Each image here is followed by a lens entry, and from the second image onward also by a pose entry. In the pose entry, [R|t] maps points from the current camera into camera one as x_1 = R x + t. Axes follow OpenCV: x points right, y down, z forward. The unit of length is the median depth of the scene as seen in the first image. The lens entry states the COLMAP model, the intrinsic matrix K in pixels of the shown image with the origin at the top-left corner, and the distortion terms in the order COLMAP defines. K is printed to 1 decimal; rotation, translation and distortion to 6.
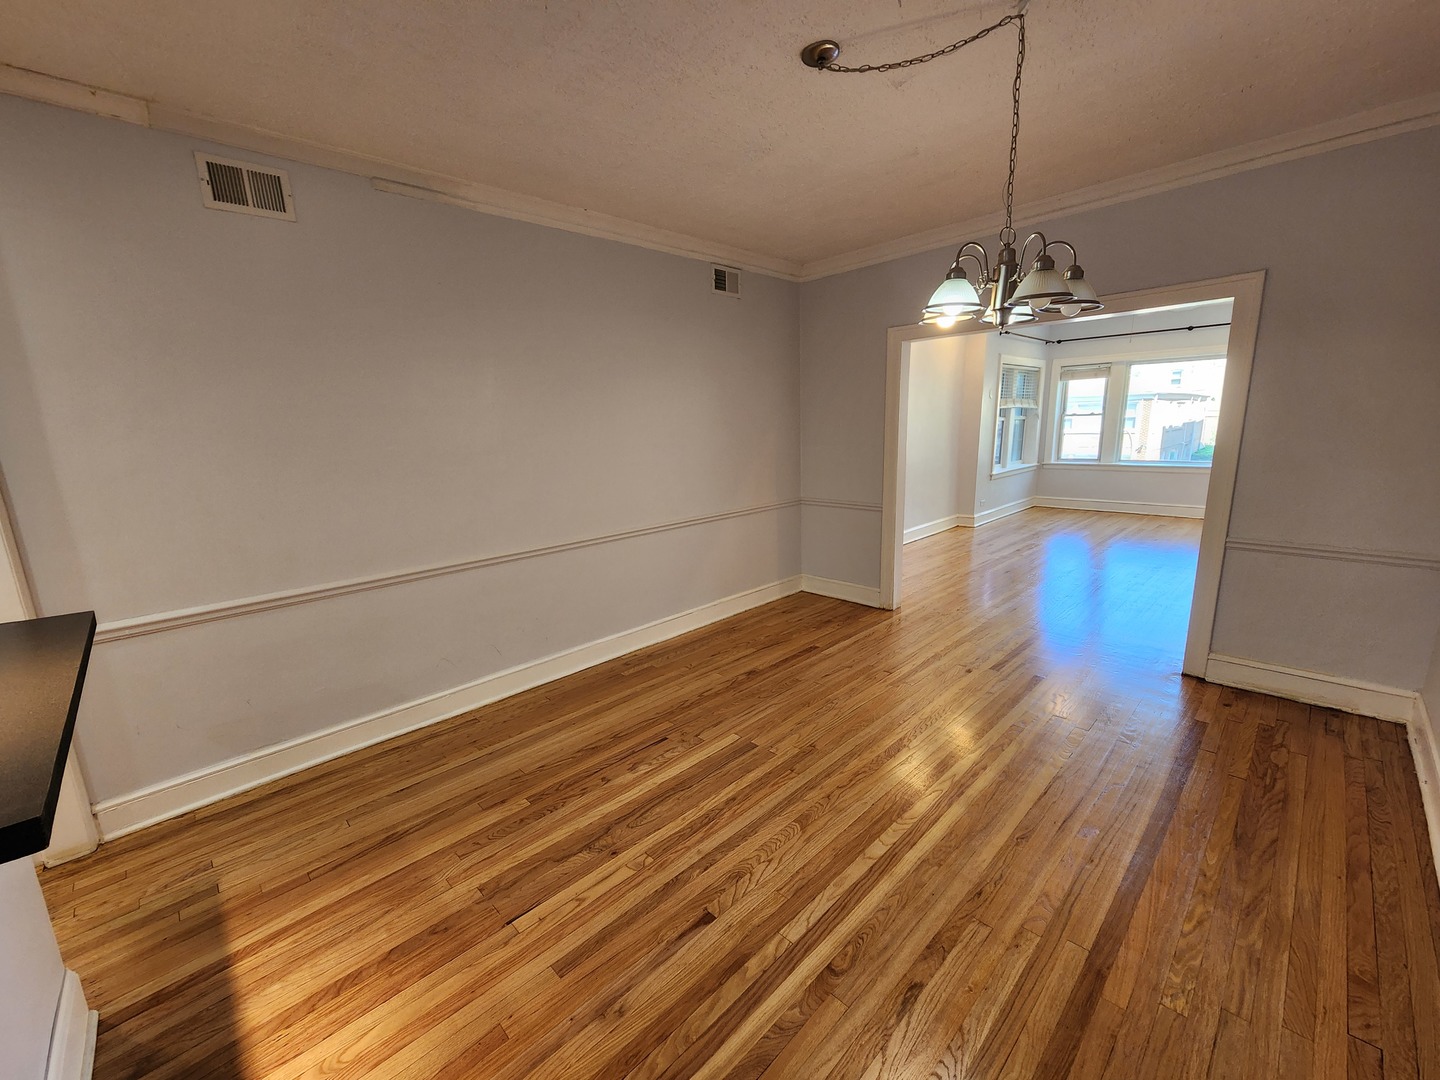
lens RADIAL K [[590.7, 0, 720.3], [0, 590.7, 545.3], [0, 0, 1]] dist [0.000232, -0.001109]
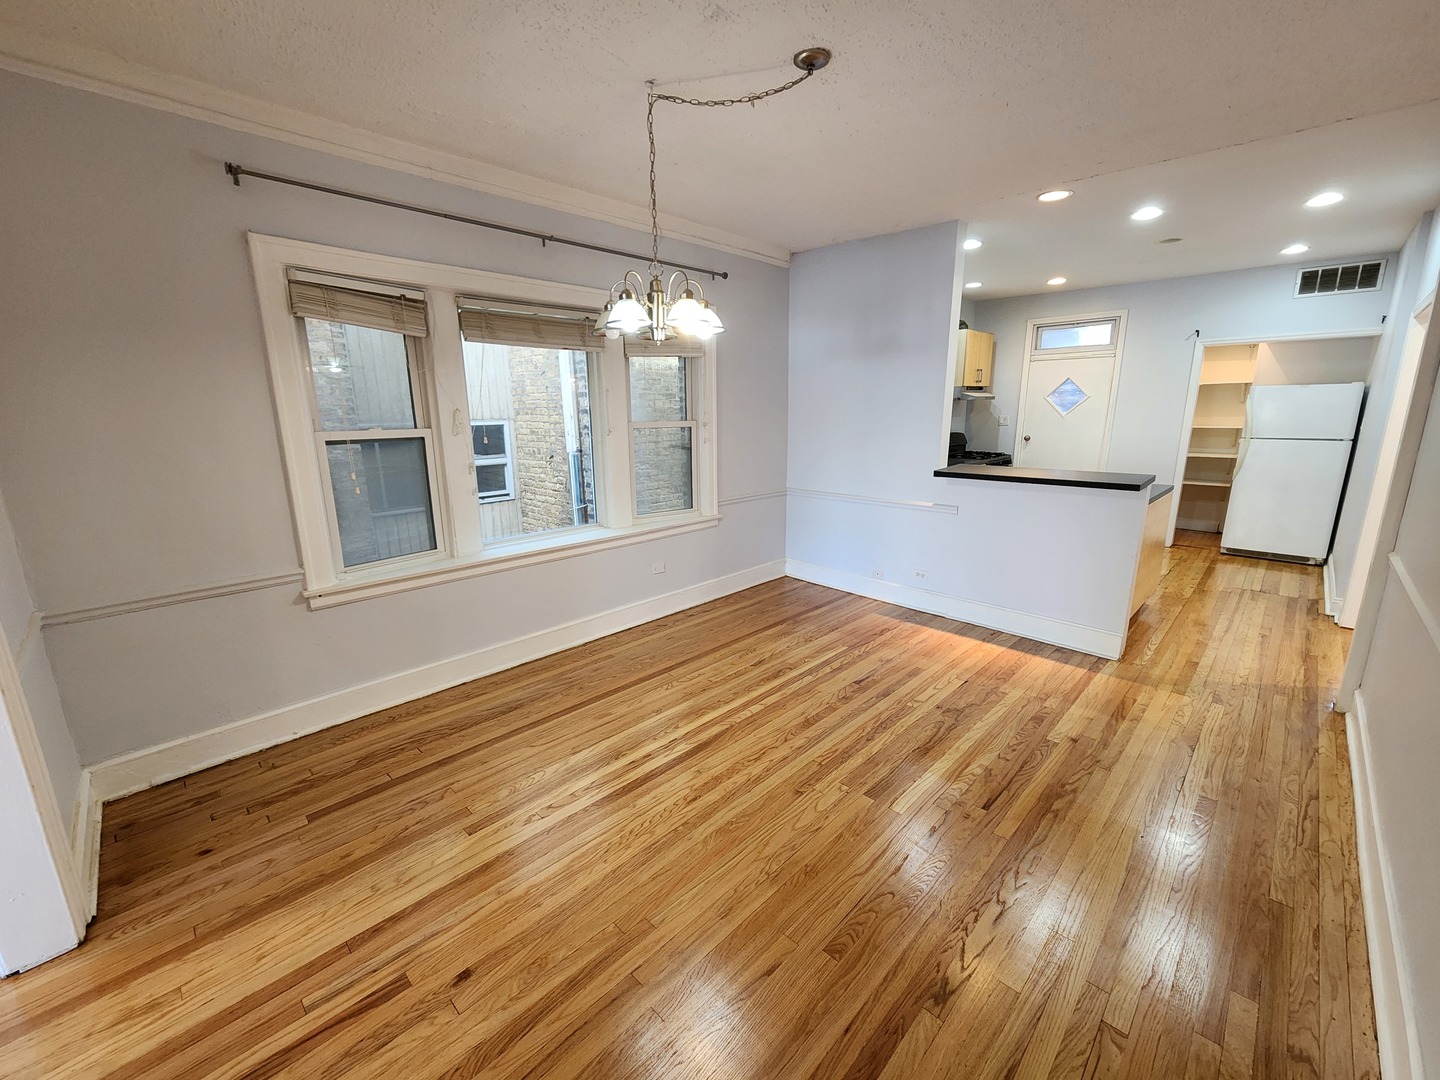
lens RADIAL K [[590.7, 0, 718.3], [0, 590.7, 547.0], [0, 0, 1]] dist [0.000232, -0.001109]
pose [[-0.998923, 0.045441, -0.009395, 0.265829], [0.037178, 0.904930, 0.423933, -0.351739], [0.027766, 0.423127, -0.905645, 1.618740]]
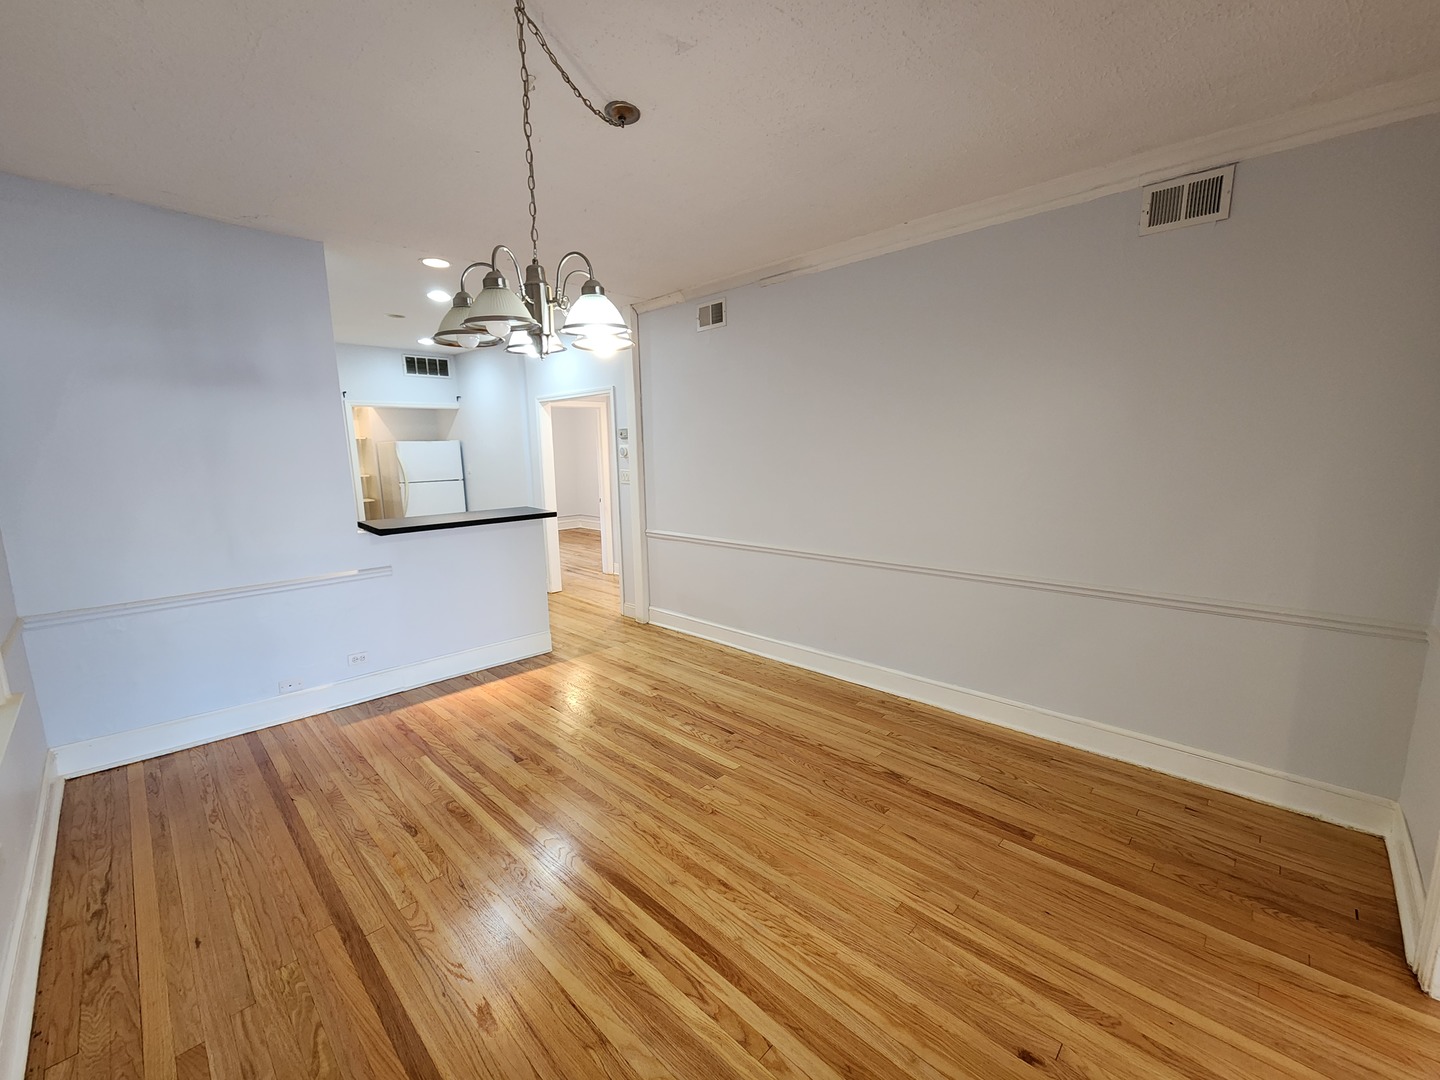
lens RADIAL K [[590.7, 0, 710.8], [0, 590.7, 545.6], [0, 0, 1]] dist [0.000232, -0.001109]
pose [[0.015796, 0.194077, -0.980859, 0.957600], [-0.186037, 0.964423, 0.187829, -0.219795], [0.982416, 0.179509, 0.051339, 0.873131]]
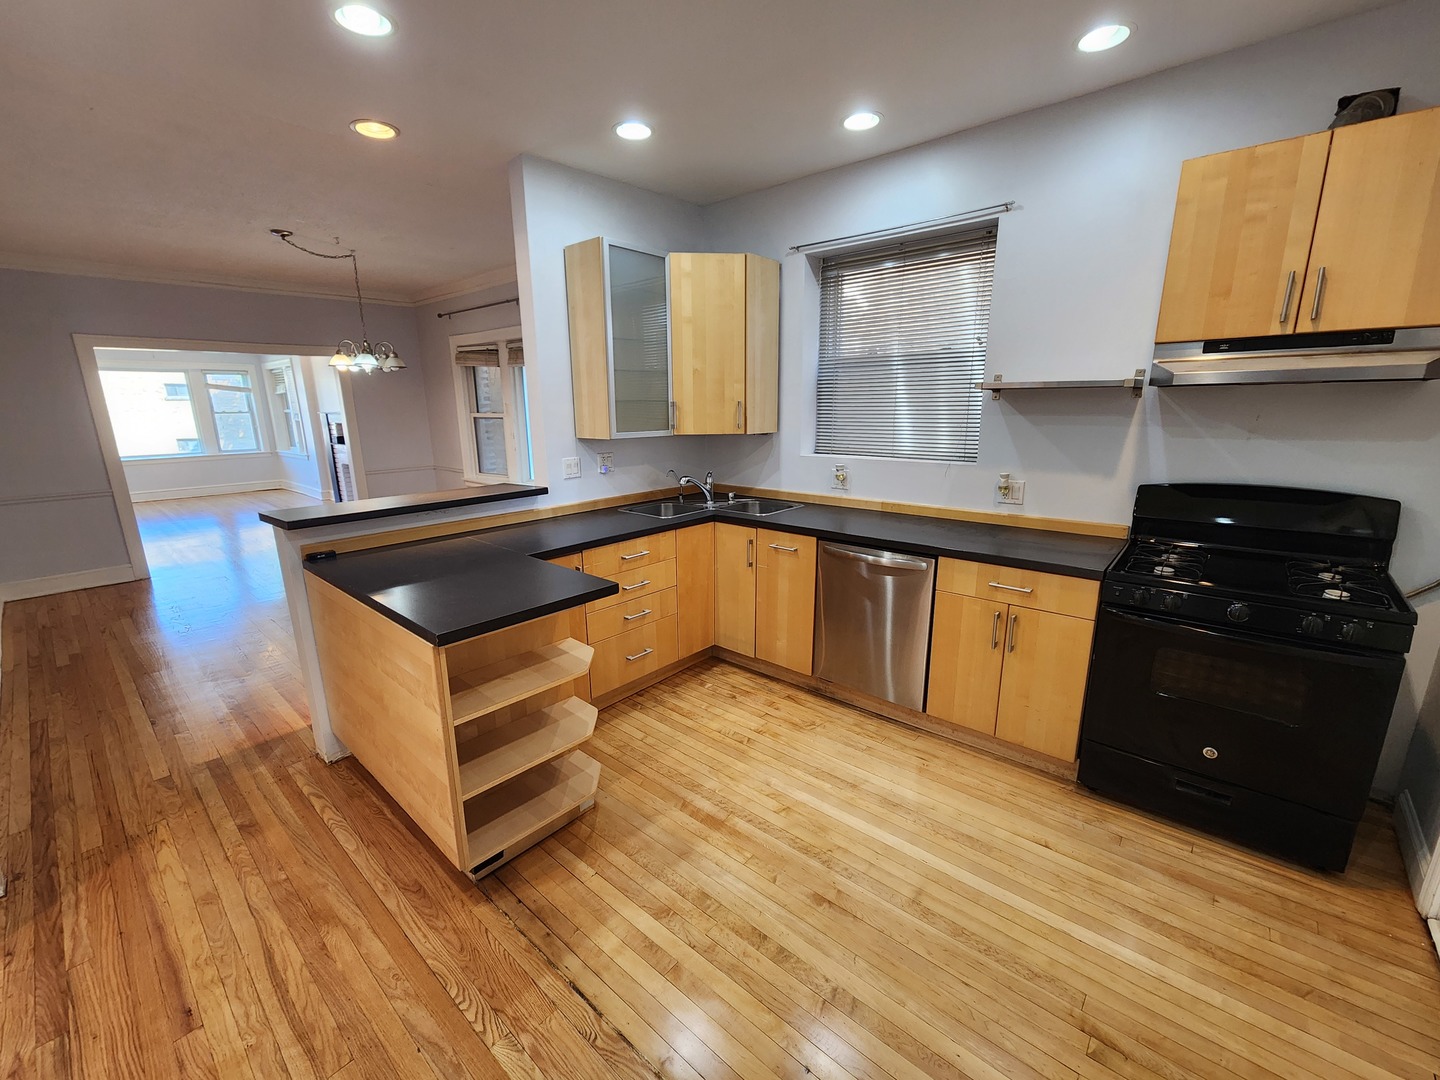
lens RADIAL K [[590.7, 0, 714.2], [0, 590.7, 545.6], [0, 0, 1]] dist [0.000232, -0.001109]
pose [[-0.075482, -0.207718, 0.975272, -1.545417], [0.218034, 0.950957, 0.219414, 0.061871], [-0.973018, 0.229205, -0.026491, -0.119528]]
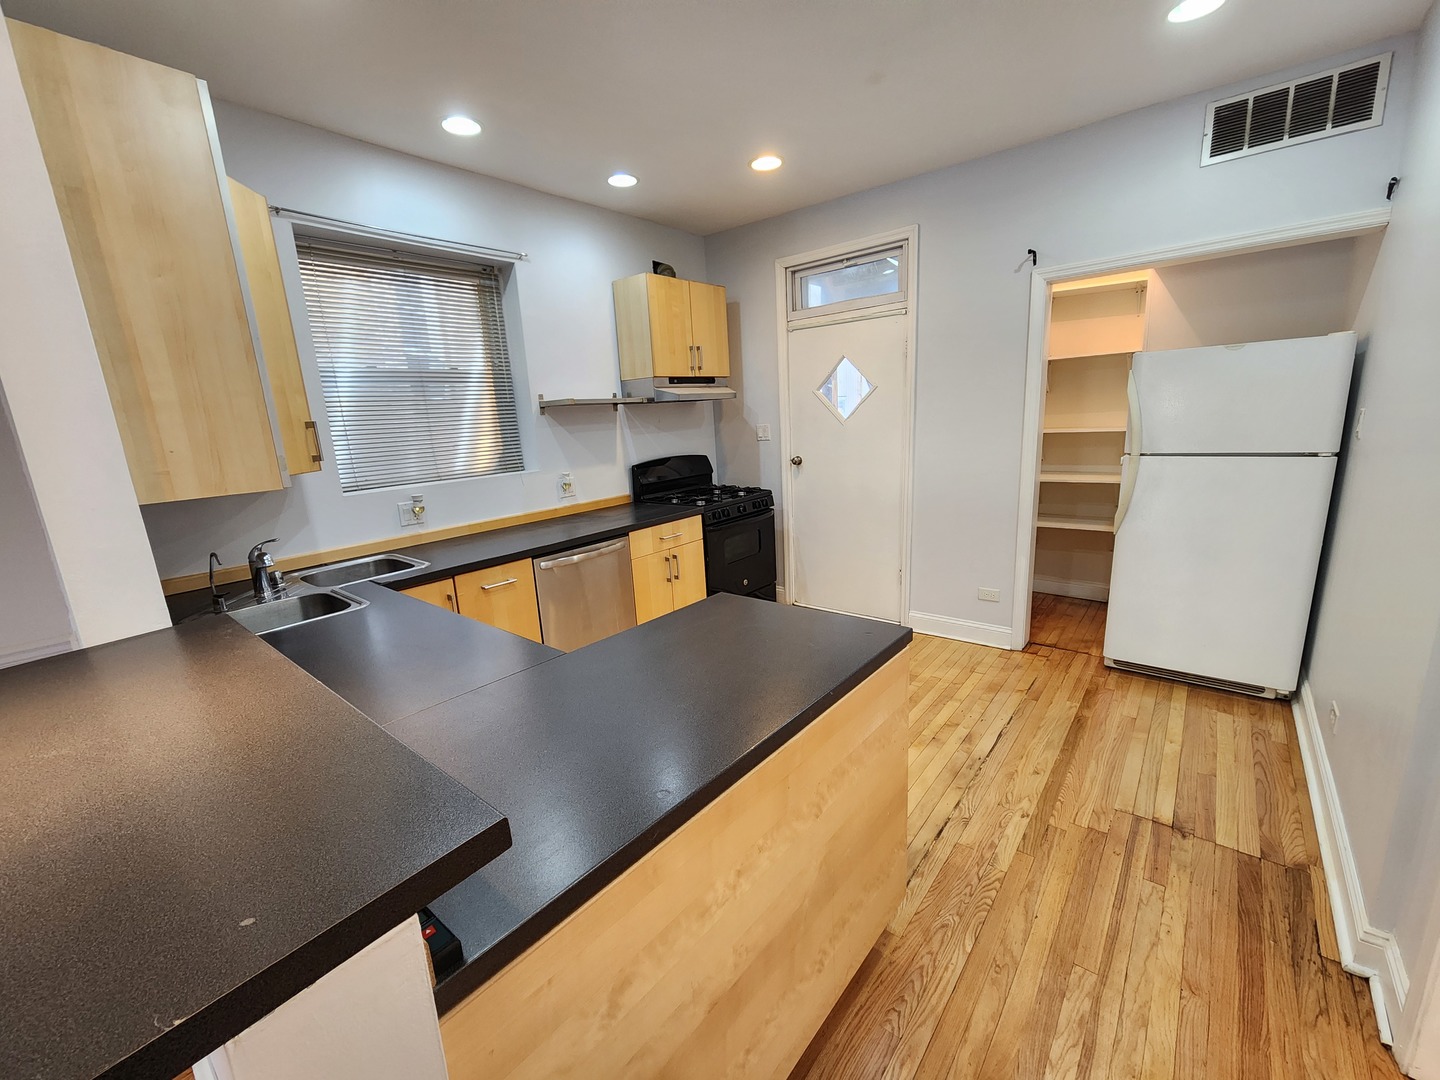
lens RADIAL K [[590.7, 0, 715.8], [0, 590.7, 544.6], [0, 0, 1]] dist [0.000232, -0.001109]
pose [[-0.991654, 0.101055, -0.080068, -0.757814], [0.058982, 0.907798, 0.415240, -0.093285], [0.114648, 0.407051, -0.906182, 0.594416]]
